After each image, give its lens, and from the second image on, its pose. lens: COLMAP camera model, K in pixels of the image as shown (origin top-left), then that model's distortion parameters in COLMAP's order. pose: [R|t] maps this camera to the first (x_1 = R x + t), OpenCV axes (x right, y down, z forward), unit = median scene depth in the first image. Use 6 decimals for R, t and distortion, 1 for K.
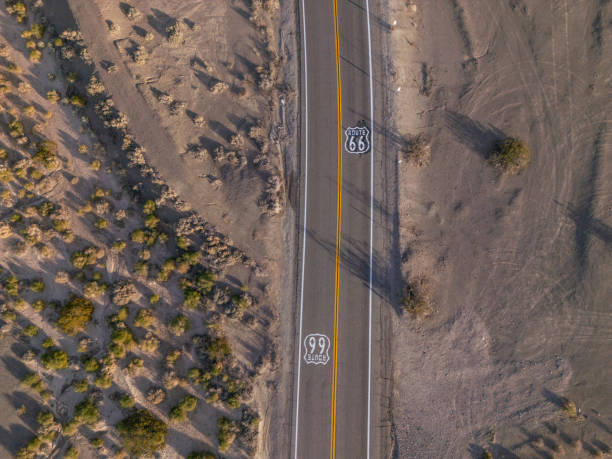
lens RADIAL K [[425.2, 0, 305.0], [0, 425.2, 231.8], [0, 0, 1]] dist [0.081201, -0.076910]
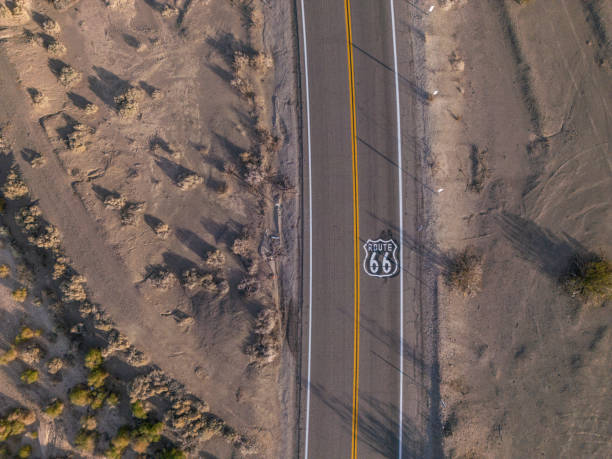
lens RADIAL K [[425.2, 0, 305.9], [0, 425.2, 231.4], [0, 0, 1]] dist [0.081201, -0.076910]
pose [[0.999994, -0.002110, -0.002733, -0.002818], [0.002309, 0.997190, 0.074880, -0.313970], [0.002567, -0.074885, 0.997189, 0.281831]]
